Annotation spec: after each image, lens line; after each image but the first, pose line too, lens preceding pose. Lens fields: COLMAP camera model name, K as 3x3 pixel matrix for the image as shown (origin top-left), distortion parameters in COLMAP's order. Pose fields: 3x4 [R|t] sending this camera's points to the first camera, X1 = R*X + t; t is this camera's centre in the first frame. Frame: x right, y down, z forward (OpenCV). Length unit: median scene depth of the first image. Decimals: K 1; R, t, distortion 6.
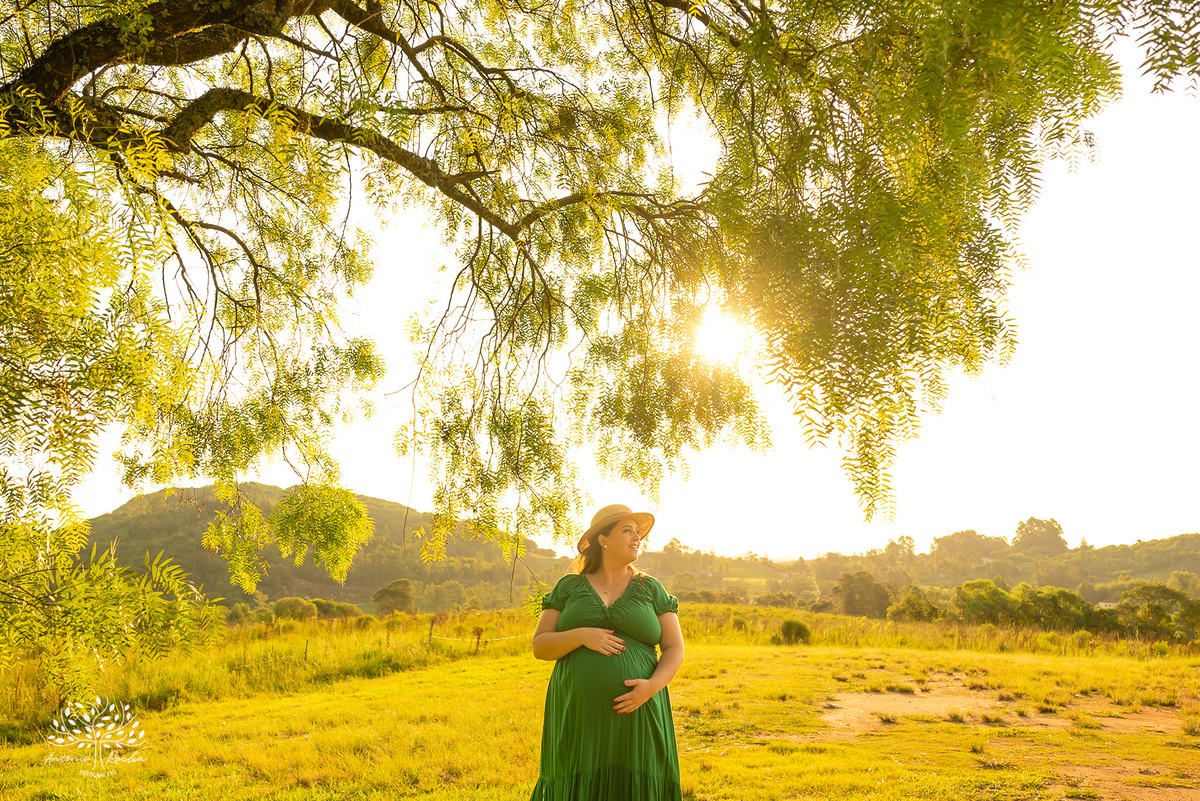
lens RADIAL K [[1228.3, 0, 564.8], [0, 1228.3, 402.9], [0, 0, 1]] dist [0.015678, 0.000000]
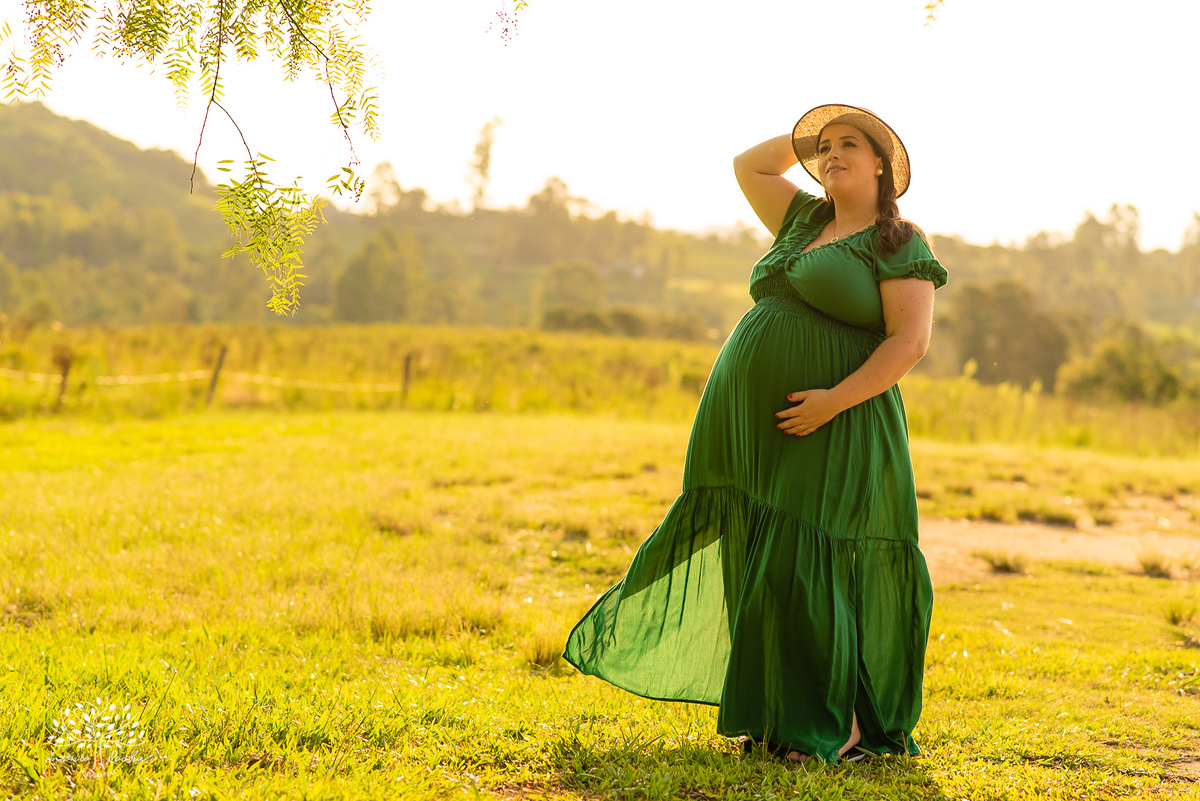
lens RADIAL K [[3136.8, 0, 593.4], [0, 3136.8, 412.7], [0, 0, 1]] dist [-0.023966, 0.000000]
pose [[0.993430, 0.047924, 0.103920, -0.004155], [-0.066281, 0.981228, 0.181103, 0.005351], [-0.093290, -0.186801, 0.977958, -0.058125]]
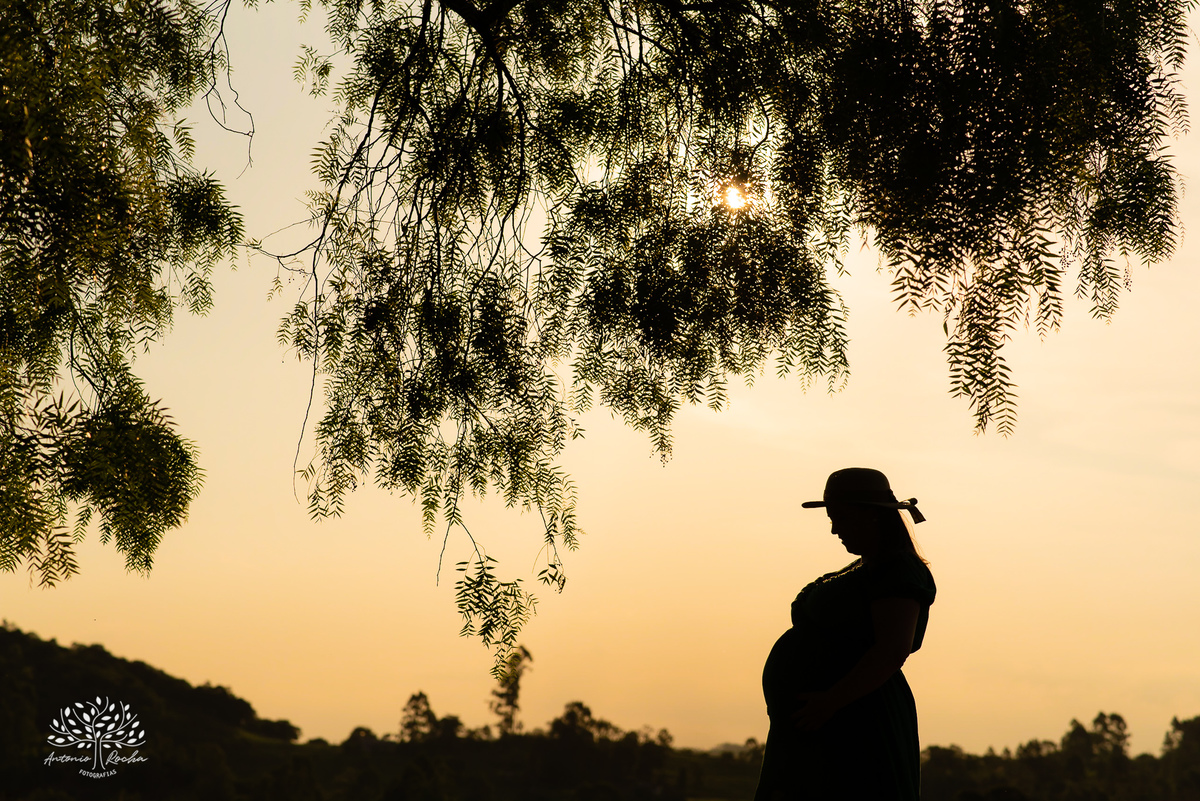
lens RADIAL K [[2953.5, 0, 572.0], [0, 2953.5, 380.4], [0, 0, 1]] dist [-0.032408, 0.000000]
pose [[0.995670, 0.037890, 0.084884, -0.034946], [-0.037711, 0.999282, -0.003712, 0.016915], [-0.084964, 0.000495, 0.996384, -0.175415]]
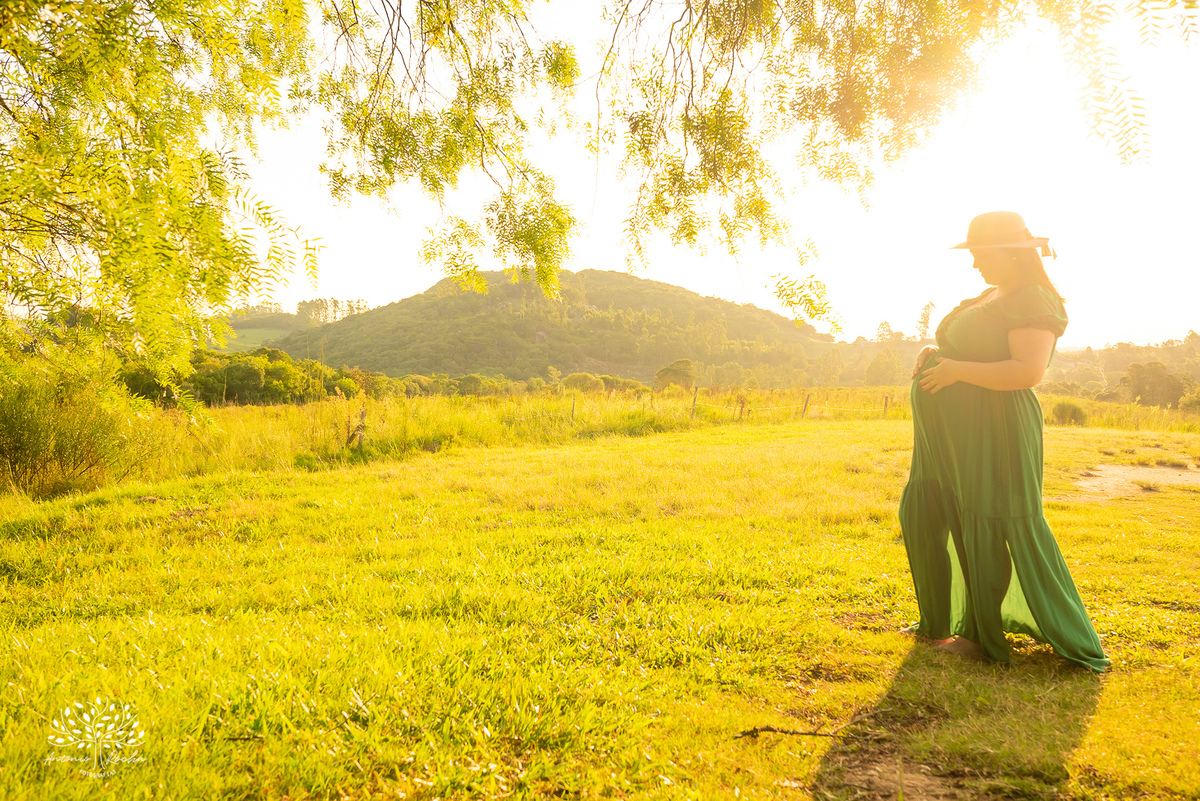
lens RADIAL K [[1175.8, 0, 598.1], [0, 1175.8, 433.2], [0, 0, 1]] dist [0.030408, 0.000000]
pose [[0.978545, 0.037653, -0.202561, 0.020060], [0.003794, 0.979699, 0.200439, 0.021337], [0.205996, -0.196908, 0.958537, 0.029217]]
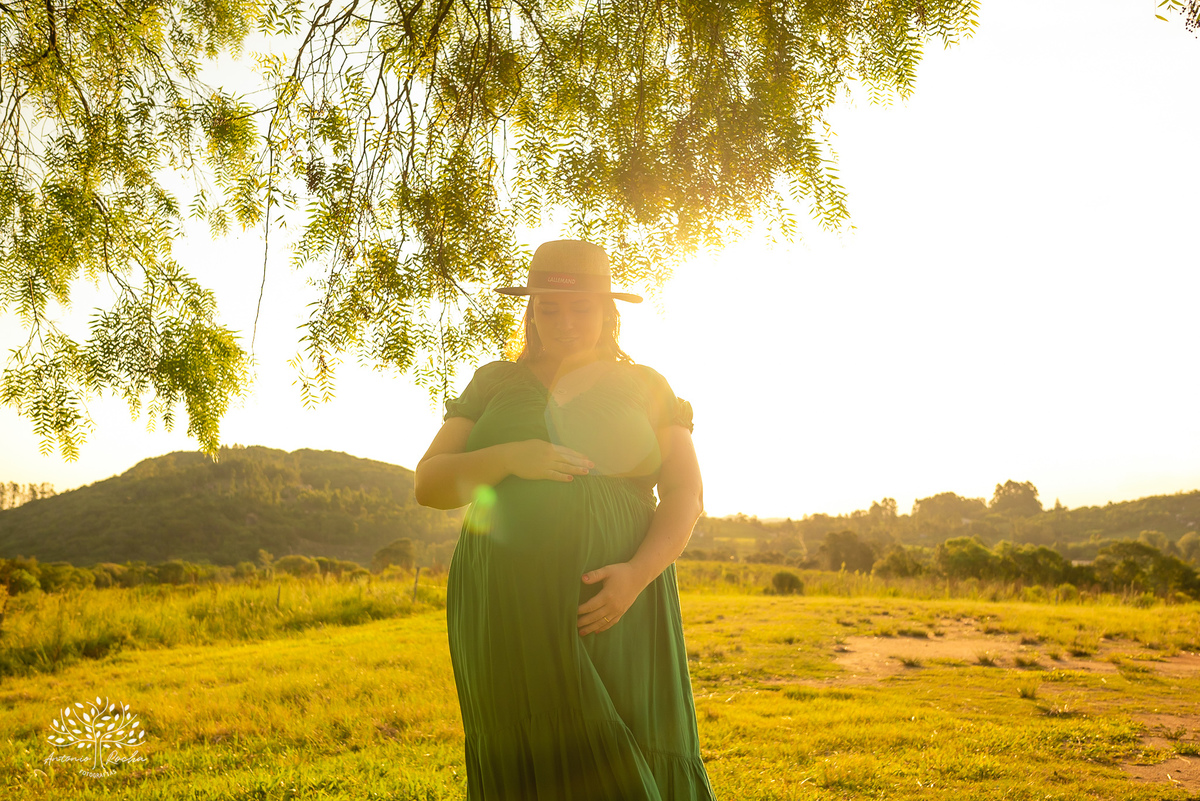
lens RADIAL K [[1175.8, 0, 599.2], [0, 1175.8, 438.6], [0, 0, 1]] dist [0.030408, 0.000000]
pose [[0.999527, 0.003058, 0.030593, 0.007919], [-0.004745, 0.998464, 0.055208, 0.034413], [-0.030378, -0.055327, 0.998006, 0.115260]]
